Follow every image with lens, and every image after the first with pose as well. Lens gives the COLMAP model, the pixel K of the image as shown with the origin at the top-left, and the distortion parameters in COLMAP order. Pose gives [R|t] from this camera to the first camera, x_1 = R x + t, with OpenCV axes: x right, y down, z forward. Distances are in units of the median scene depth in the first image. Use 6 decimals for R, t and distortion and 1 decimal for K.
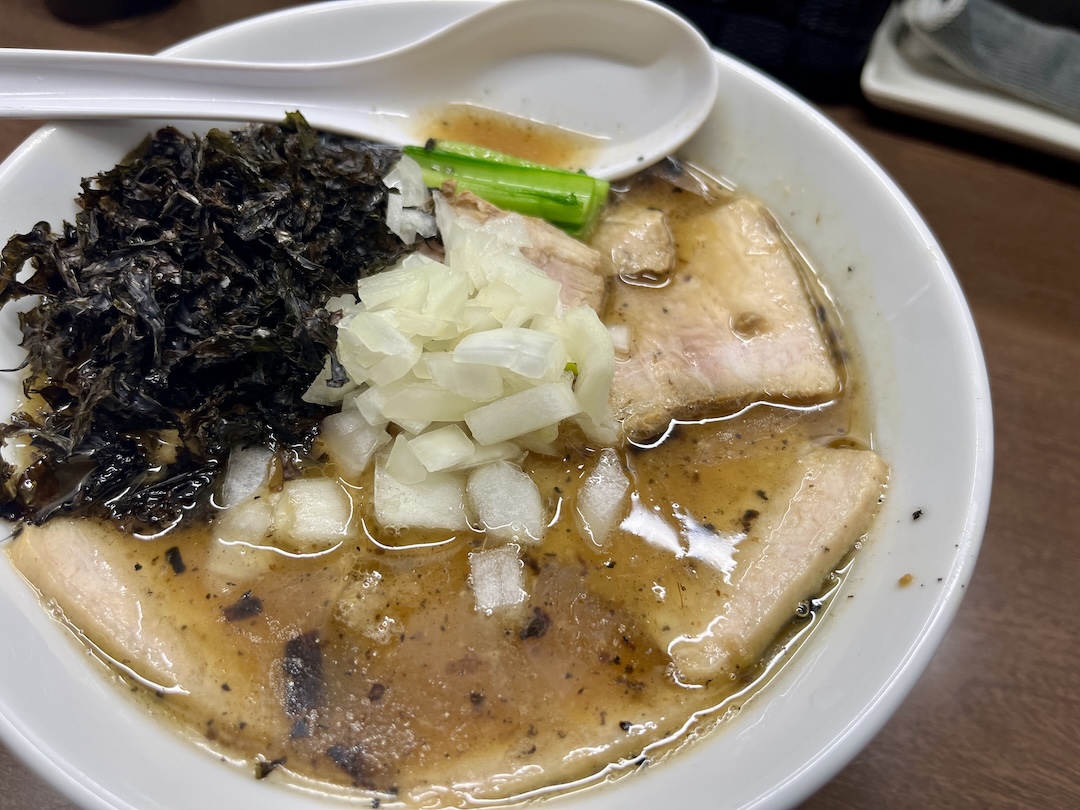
lens RADIAL K [[844.9, 0, 540.0], [0, 844.9, 405.0], [0, 0, 1]] dist [0.002909, -0.057733]
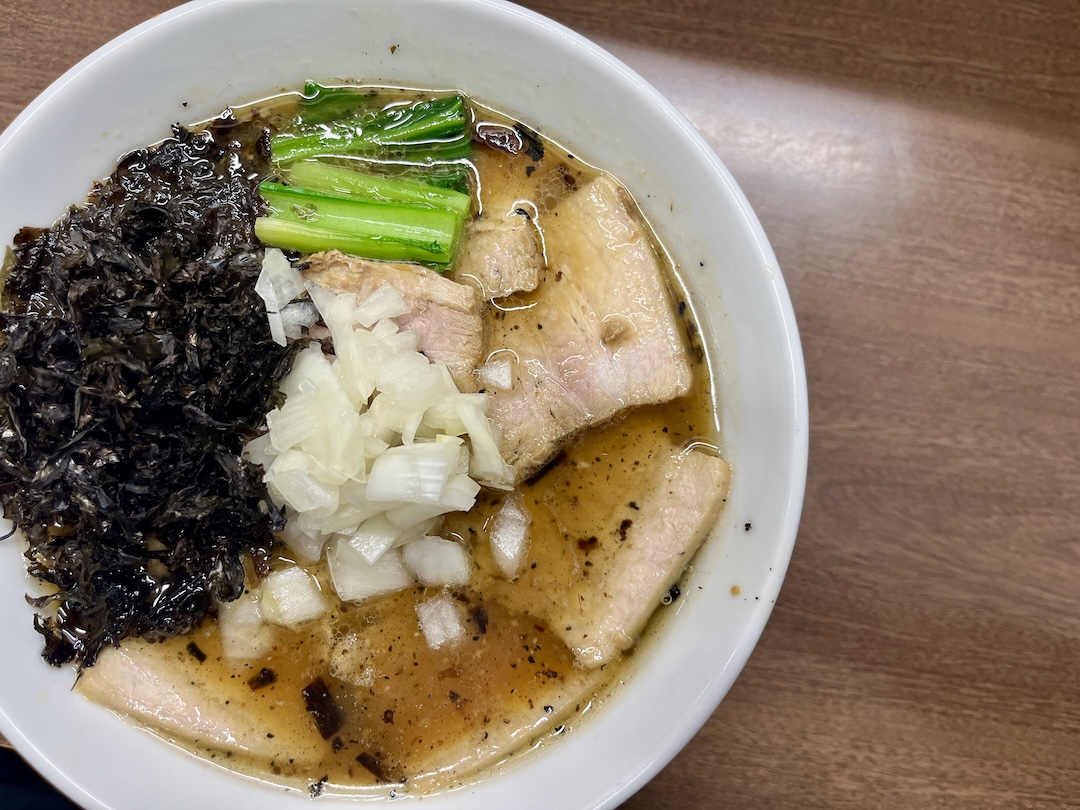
lens RADIAL K [[844.9, 0, 540.0], [0, 844.9, 405.0], [0, 0, 1]] dist [0.002909, -0.057733]
pose [[0.984201, -0.176998, 0.004486, 0.129909], [0.152421, 0.859887, 0.487198, -0.588754], [-0.090090, -0.478817, 0.873280, -0.018673]]
